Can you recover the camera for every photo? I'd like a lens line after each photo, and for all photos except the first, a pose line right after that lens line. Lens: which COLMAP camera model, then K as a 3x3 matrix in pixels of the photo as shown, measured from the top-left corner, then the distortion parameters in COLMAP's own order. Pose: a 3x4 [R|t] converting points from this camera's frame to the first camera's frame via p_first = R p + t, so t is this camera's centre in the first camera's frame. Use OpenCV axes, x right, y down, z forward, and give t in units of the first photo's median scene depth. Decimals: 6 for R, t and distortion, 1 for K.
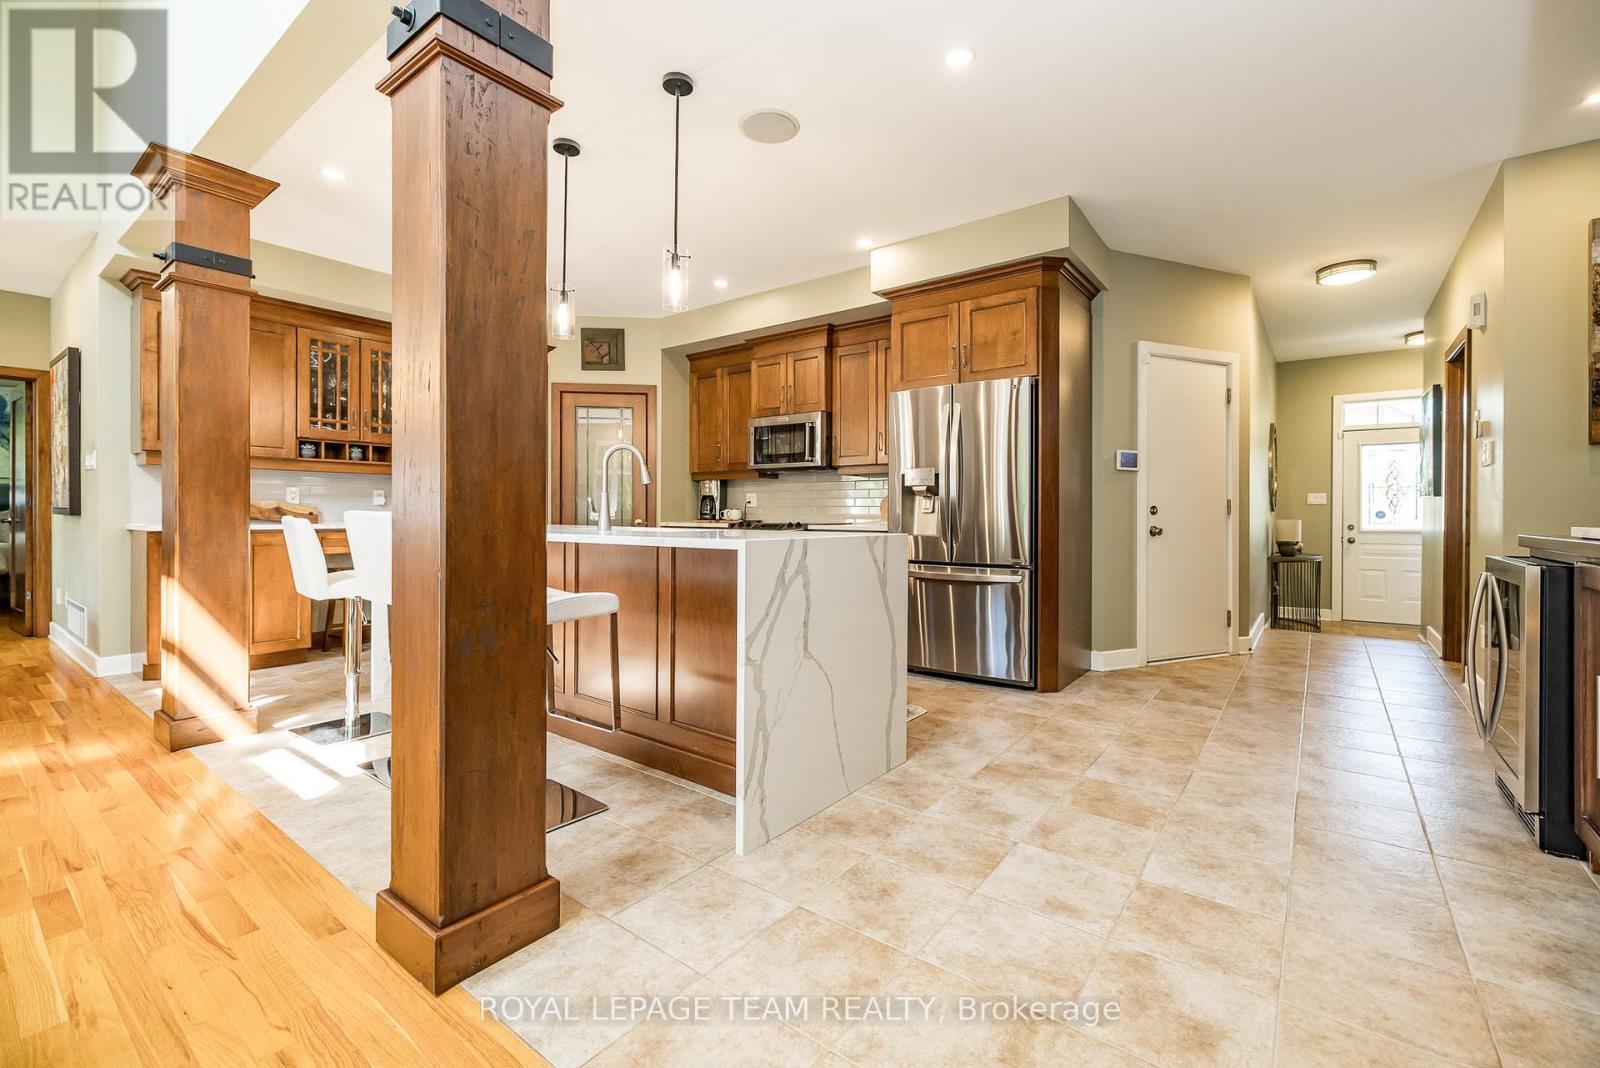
lens RADIAL K [[664.8, 0, 792.9], [0, 664.8, 519.1], [0, 0, 1]] dist [0.001174, 0.000251]
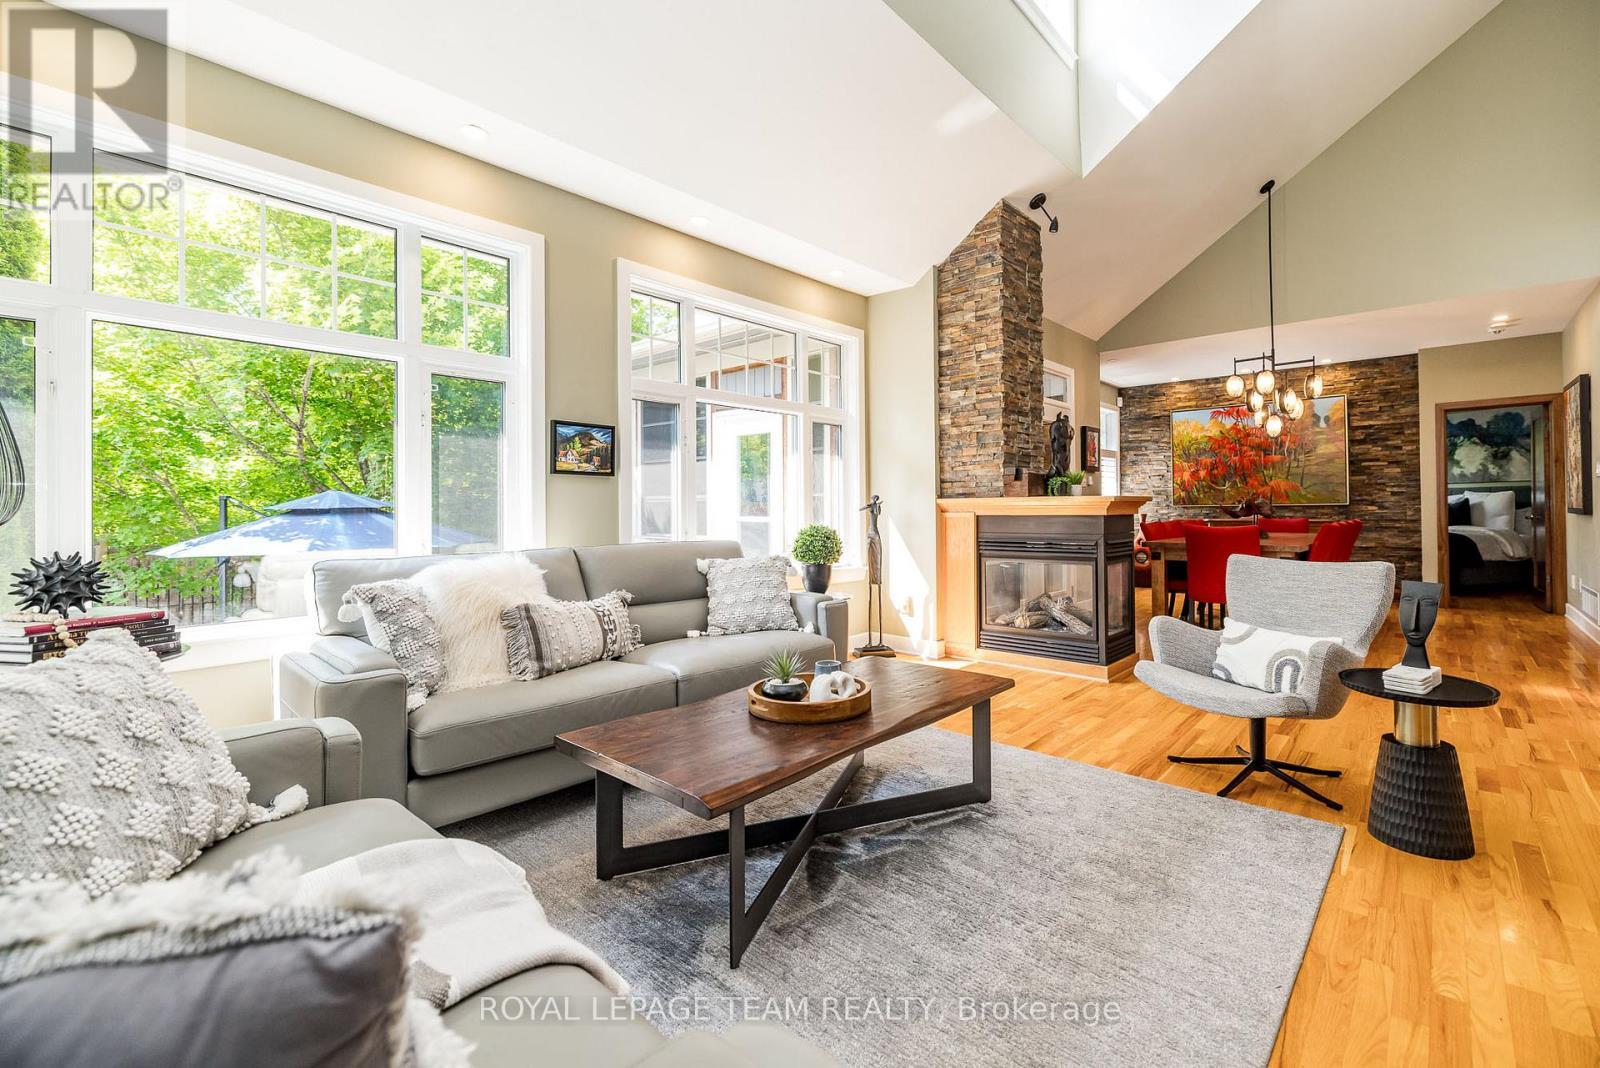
lens RADIAL K [[708.6, 0, 794.6], [0, 708.6, 498.7], [0, 0, 1]] dist [-0.009081, 0.001055]
pose [[-0.086551, -0.016262, -0.996115, 0.276101], [0.002423, 0.999860, -0.016534, -0.015495], [0.996244, -0.003844, -0.086499, -0.285445]]
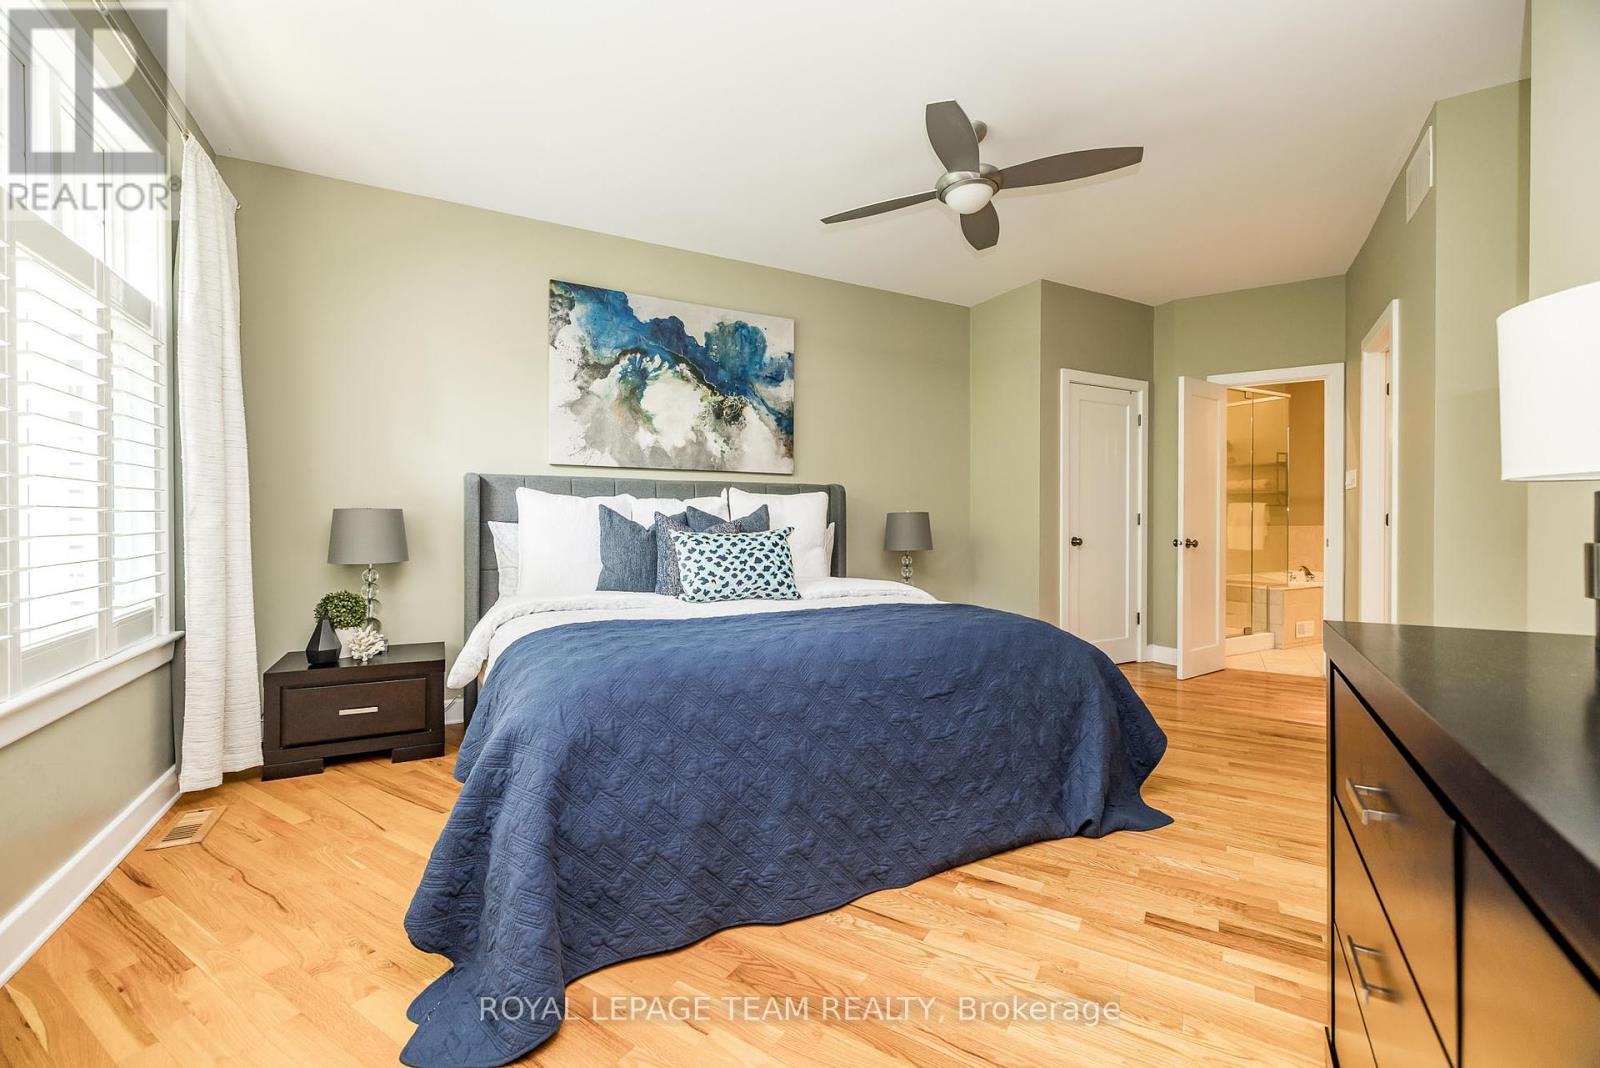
lens RADIAL K [[677.4, 0, 800.2], [0, 677.4, 526.3], [0, 0, 1]] dist [-0.000611, -0.000006]
pose [[0.995383, -0.003481, 0.095923, -1.757636], [0.003341, 0.999993, 0.001617, -0.023629], [-0.095928, -0.001289, 0.995387, 0.618971]]
